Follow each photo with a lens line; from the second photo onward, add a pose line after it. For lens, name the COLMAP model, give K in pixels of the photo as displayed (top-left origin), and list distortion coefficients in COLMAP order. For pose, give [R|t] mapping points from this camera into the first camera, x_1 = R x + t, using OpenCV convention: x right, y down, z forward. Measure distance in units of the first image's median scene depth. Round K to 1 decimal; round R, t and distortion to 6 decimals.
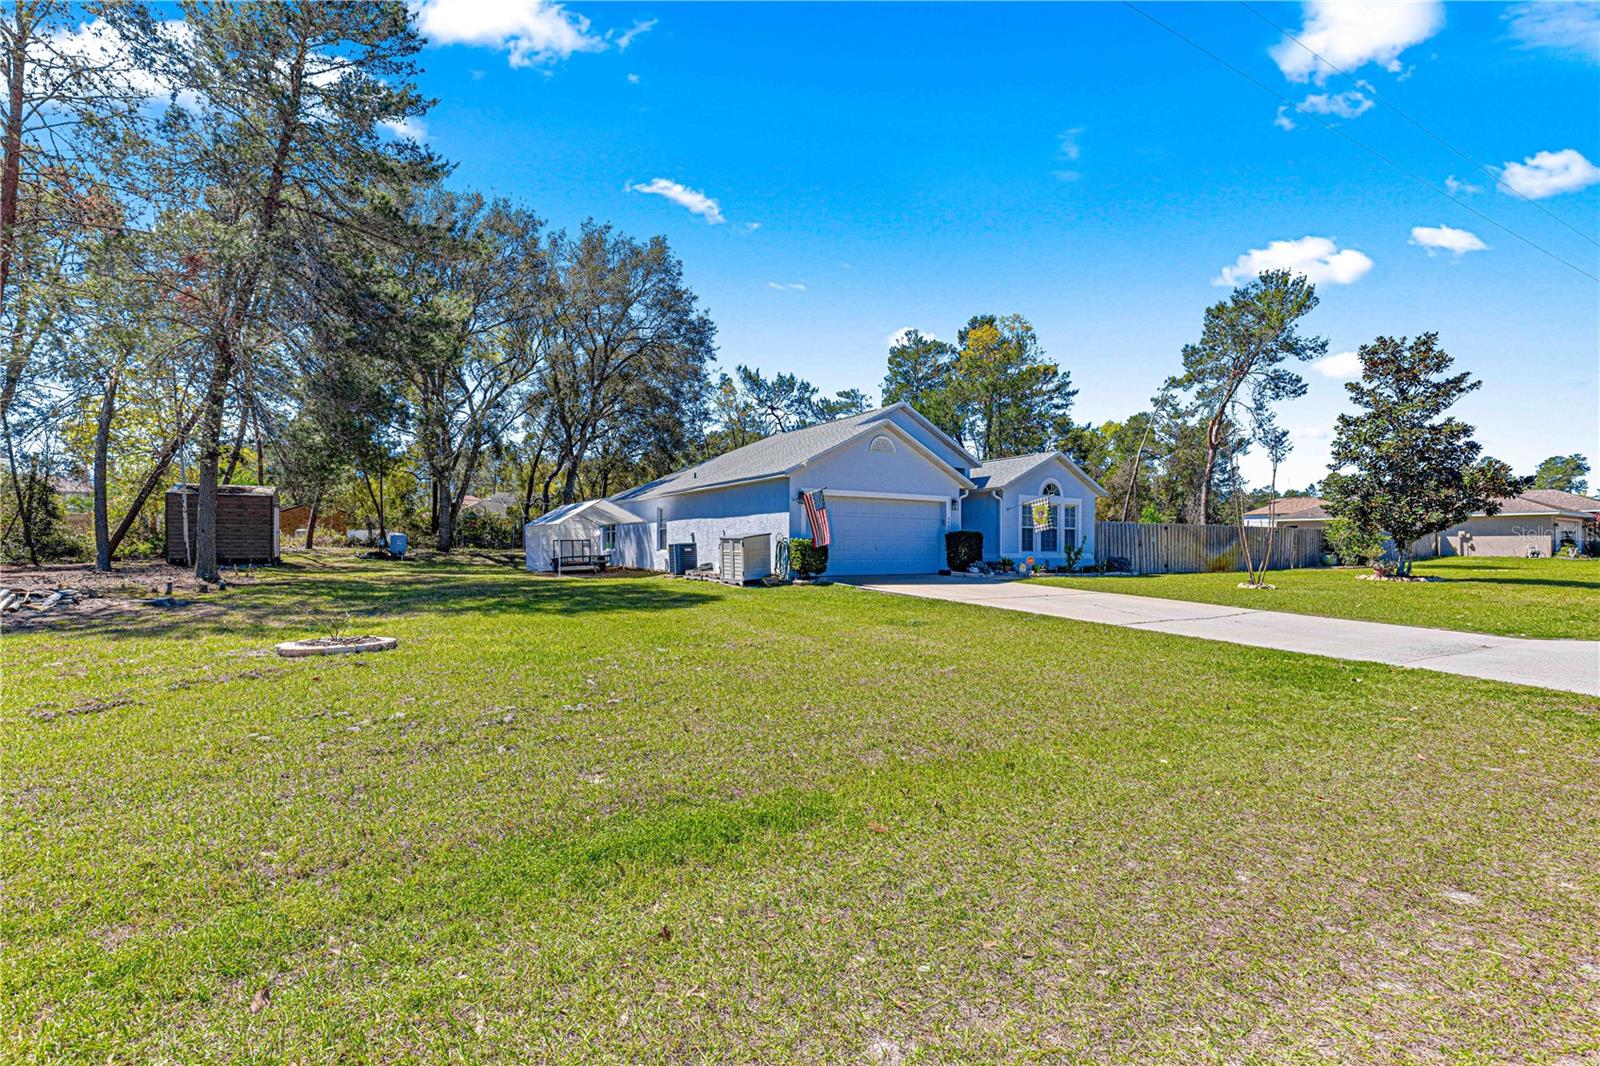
lens RADIAL K [[711.5, 0, 796.2], [0, 711.5, 541.5], [0, 0, 1]] dist [0.006674, -0.000193]
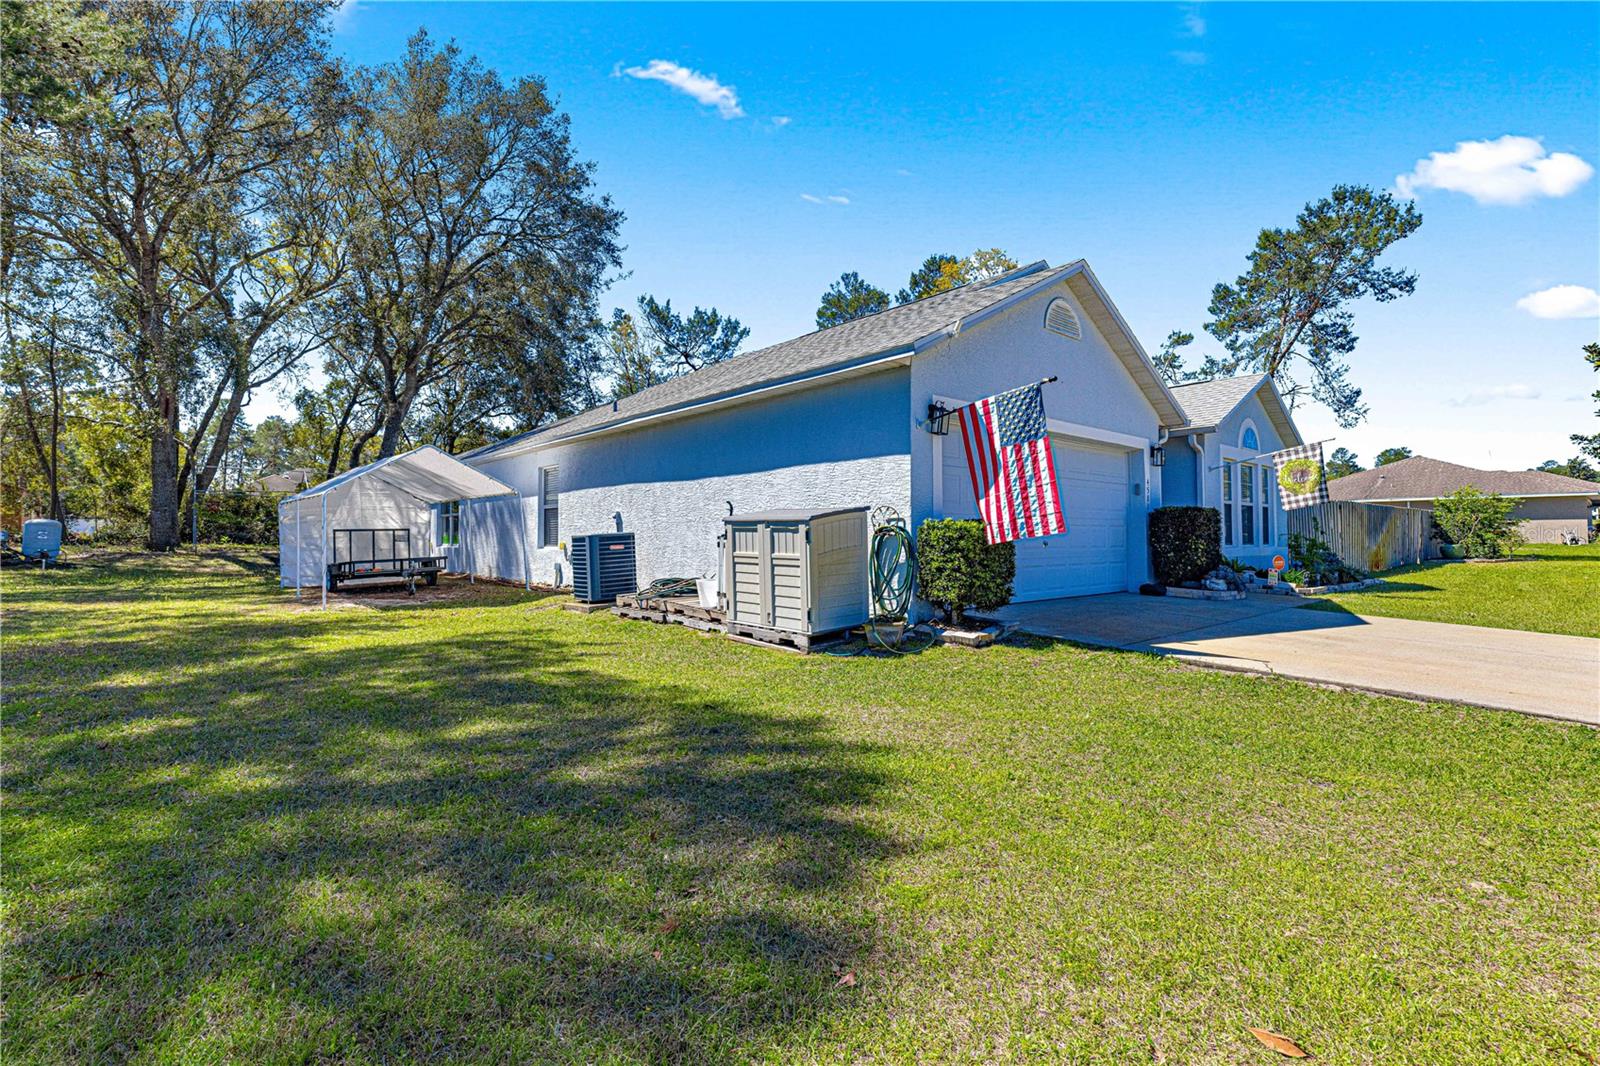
lens RADIAL K [[735.4, 0, 799.9], [0, 735.4, 515.2], [0, 0, 1]] dist [0.004738, -0.000070]
pose [[0.985036, -0.000538, 0.172350, -0.067643], [0.004510, 0.999733, -0.022655, 0.000976], [-0.172291, 0.023094, 0.984775, 0.291245]]
